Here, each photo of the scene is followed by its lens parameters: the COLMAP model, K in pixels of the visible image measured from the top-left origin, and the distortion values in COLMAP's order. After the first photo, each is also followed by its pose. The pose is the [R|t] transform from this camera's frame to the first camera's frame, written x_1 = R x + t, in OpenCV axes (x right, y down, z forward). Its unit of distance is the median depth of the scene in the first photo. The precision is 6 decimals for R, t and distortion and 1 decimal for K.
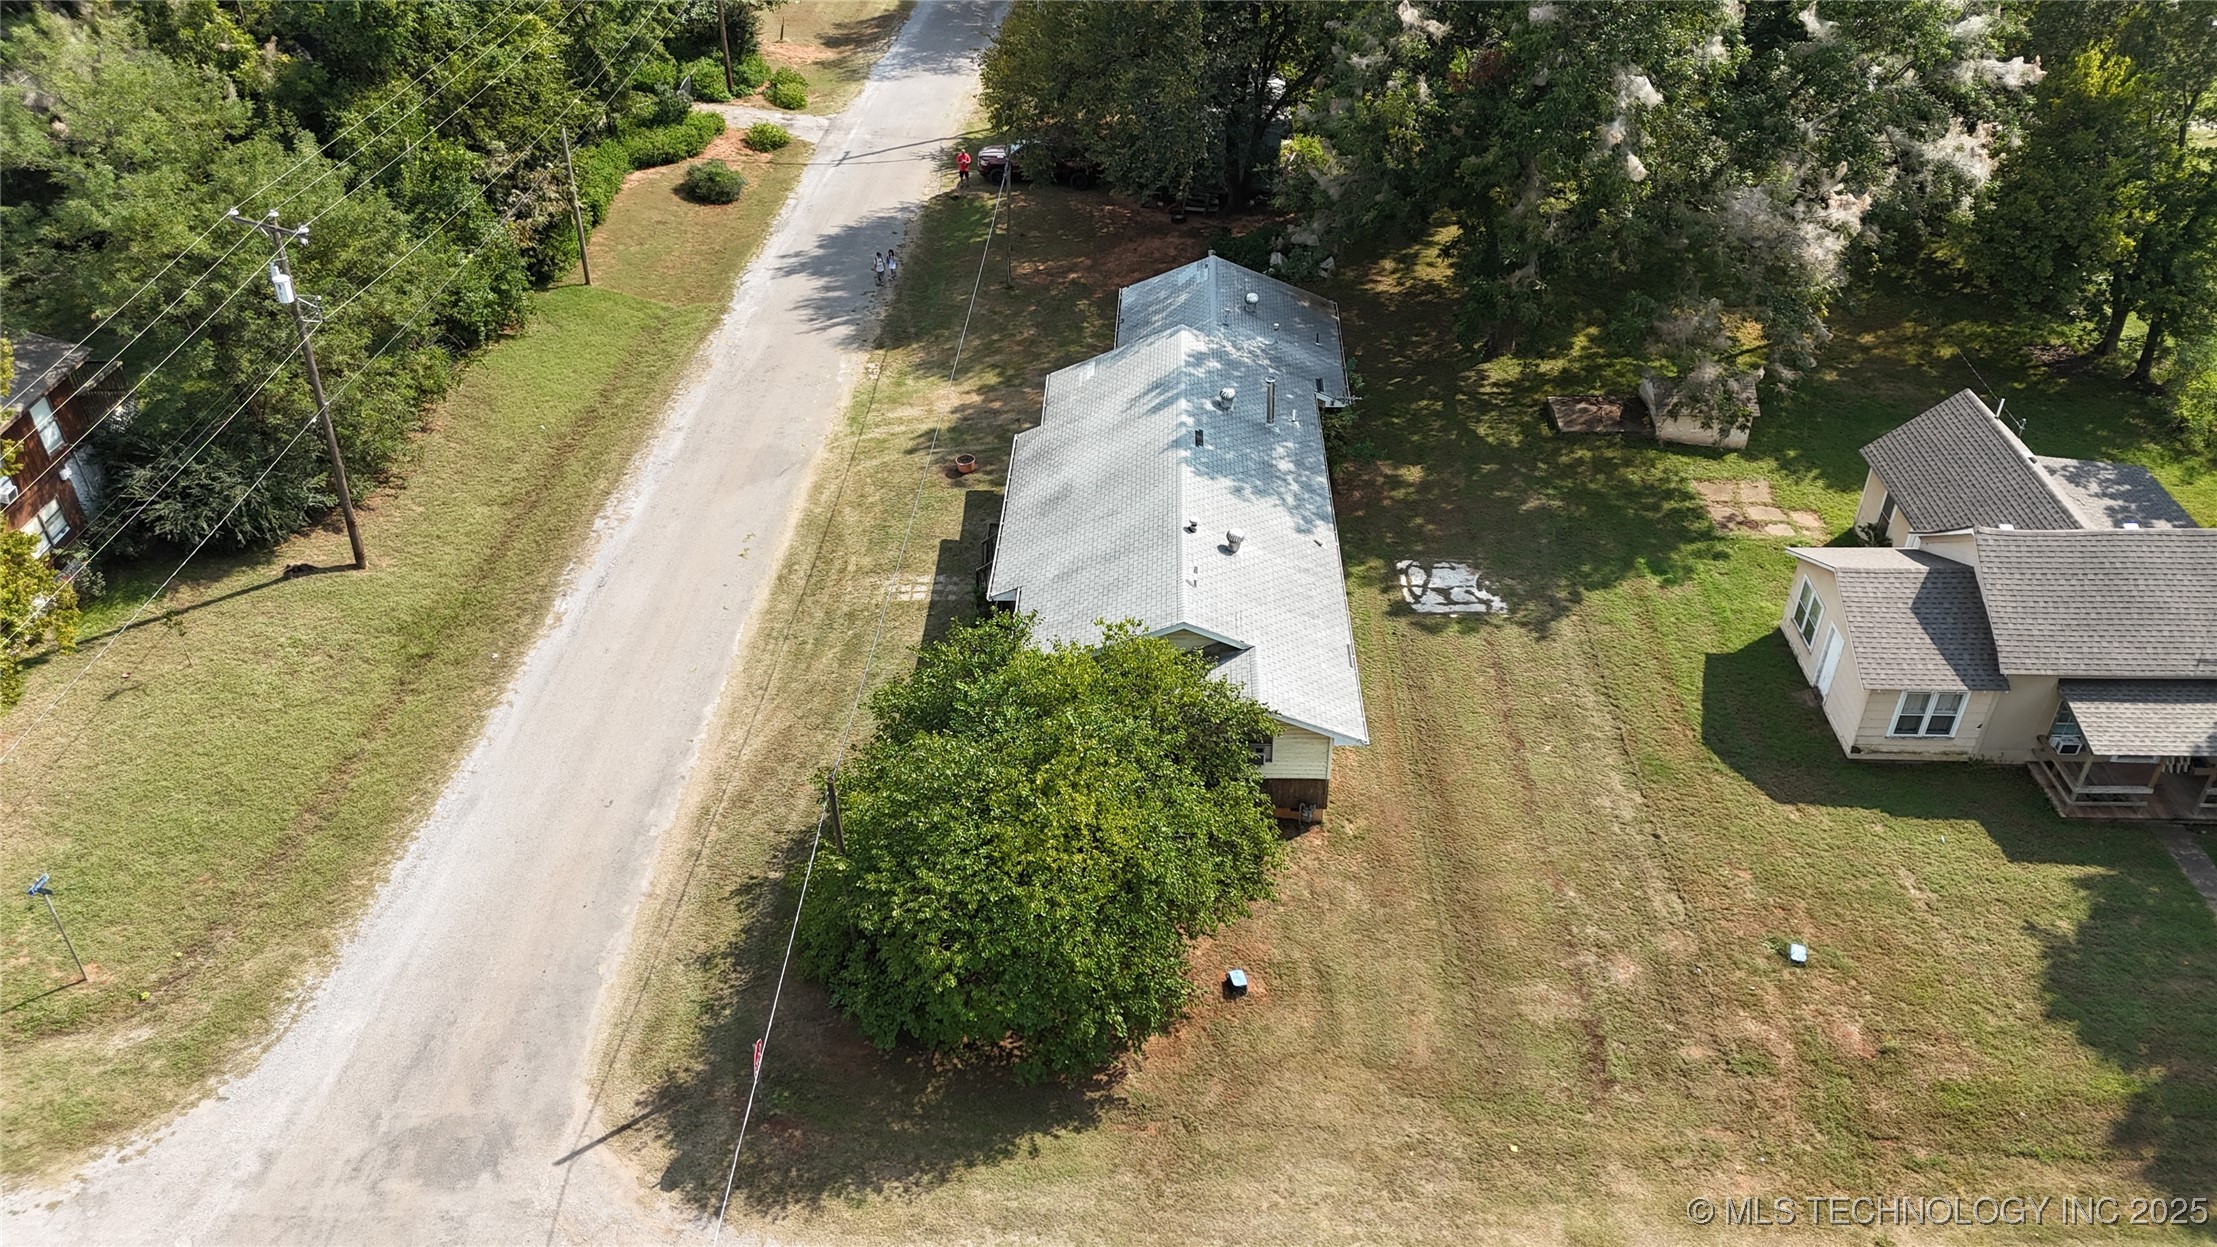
lens RADIAL K [[1632.6, 0, 1114.1], [0, 1632.6, 617.6], [0, 0, 1]] dist [0.083765, -0.085686]
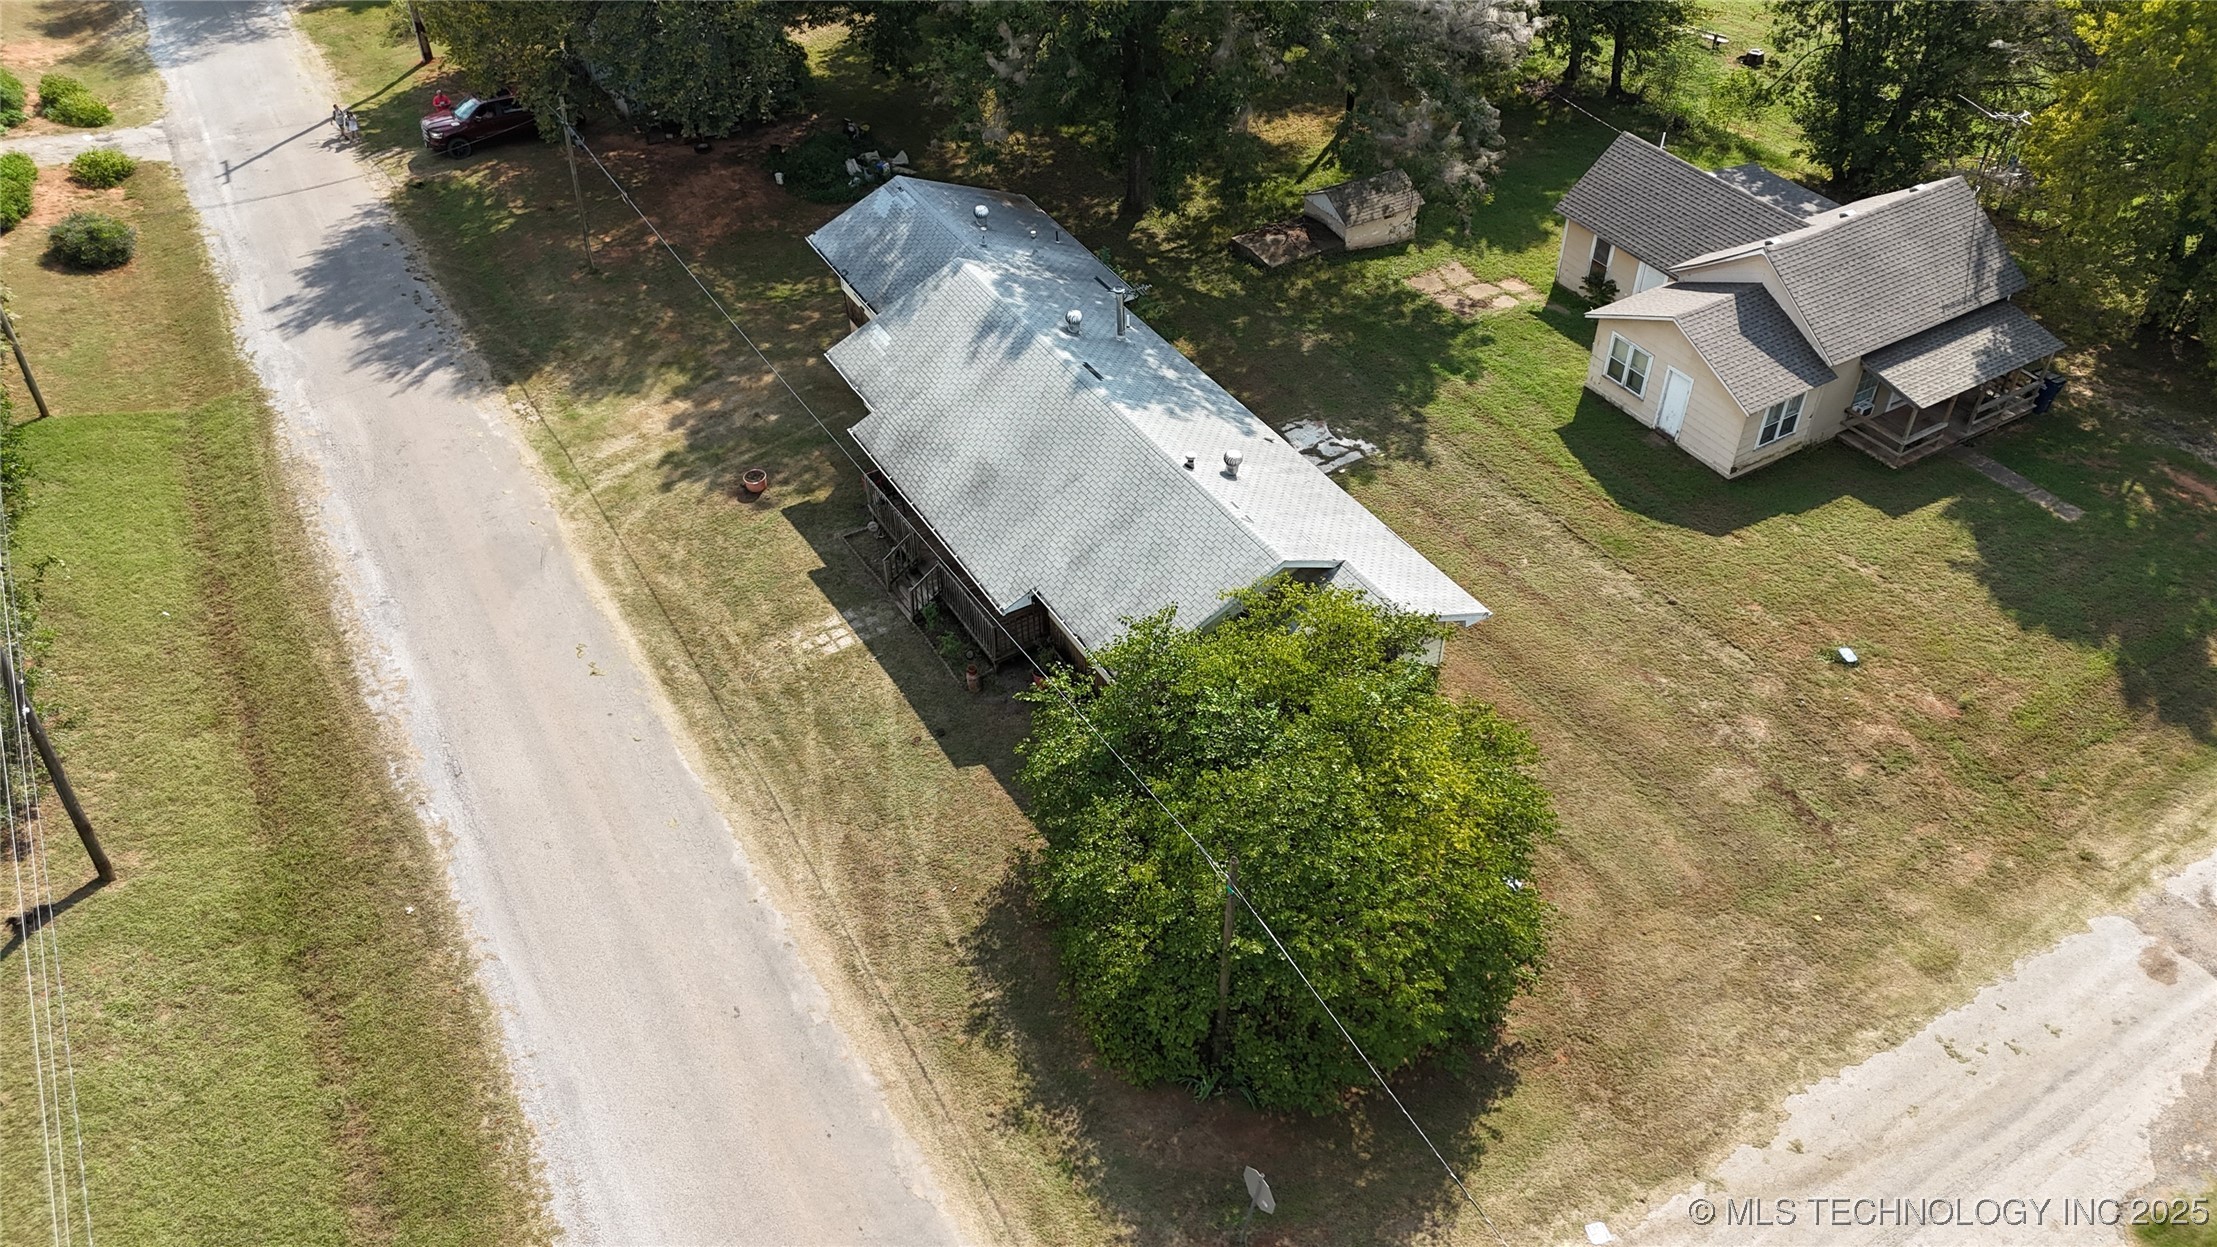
lens RADIAL K [[1632.6, 0, 1114.1], [0, 1632.6, 617.6], [0, 0, 1]] dist [0.083765, -0.085686]
pose [[0.844518, -0.347440, 0.407523, -0.350273], [0.312680, 0.937702, 0.151479, -0.112557], [-0.434765, -0.000503, 0.900544, 0.163616]]
